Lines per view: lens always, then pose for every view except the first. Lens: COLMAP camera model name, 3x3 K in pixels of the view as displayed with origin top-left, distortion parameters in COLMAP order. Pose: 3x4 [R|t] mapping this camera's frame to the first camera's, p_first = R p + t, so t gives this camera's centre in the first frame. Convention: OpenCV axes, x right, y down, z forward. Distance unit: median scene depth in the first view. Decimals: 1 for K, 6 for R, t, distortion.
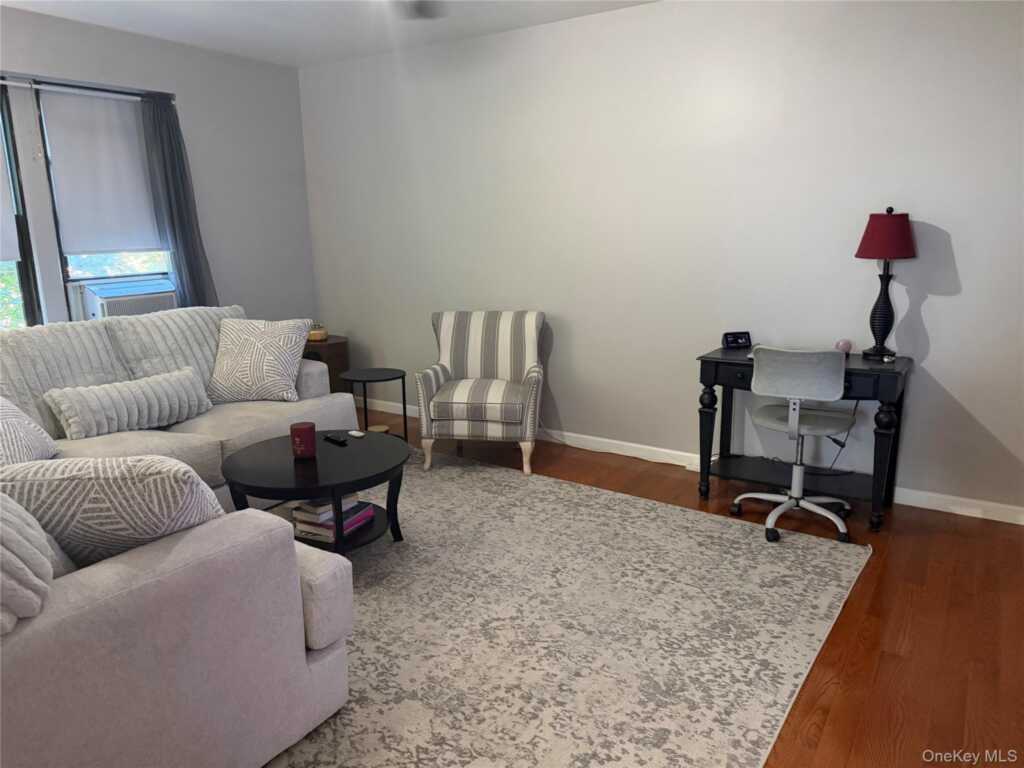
lens RADIAL K [[717.8, 0, 512.0], [0, 717.8, 384.0], [0, 0, 1]] dist [0.143748, -0.256457]
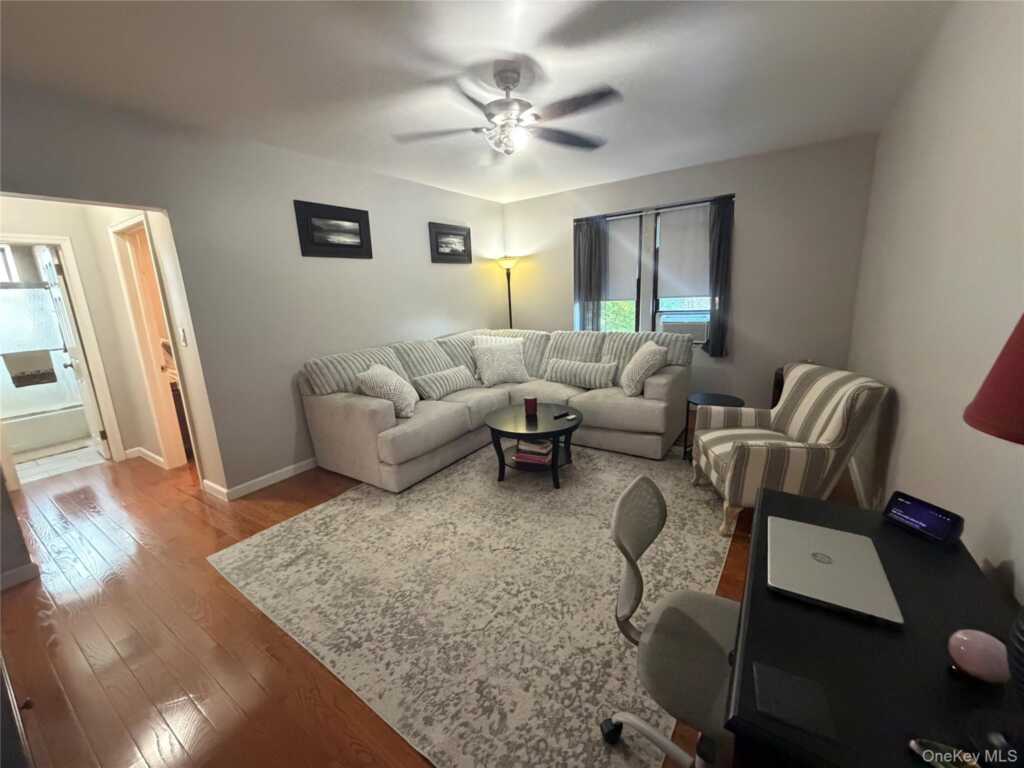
lens RADIAL K [[408.5, 0, 509.4], [0, 408.5, 383.7], [0, 0, 1]] dist [0.002690, -0.000301]
pose [[-0.009087, 0.235052, -0.971940, 0.709712], [-0.170713, 0.957347, 0.233118, -0.208058], [0.985279, 0.168041, 0.031427, 0.883775]]
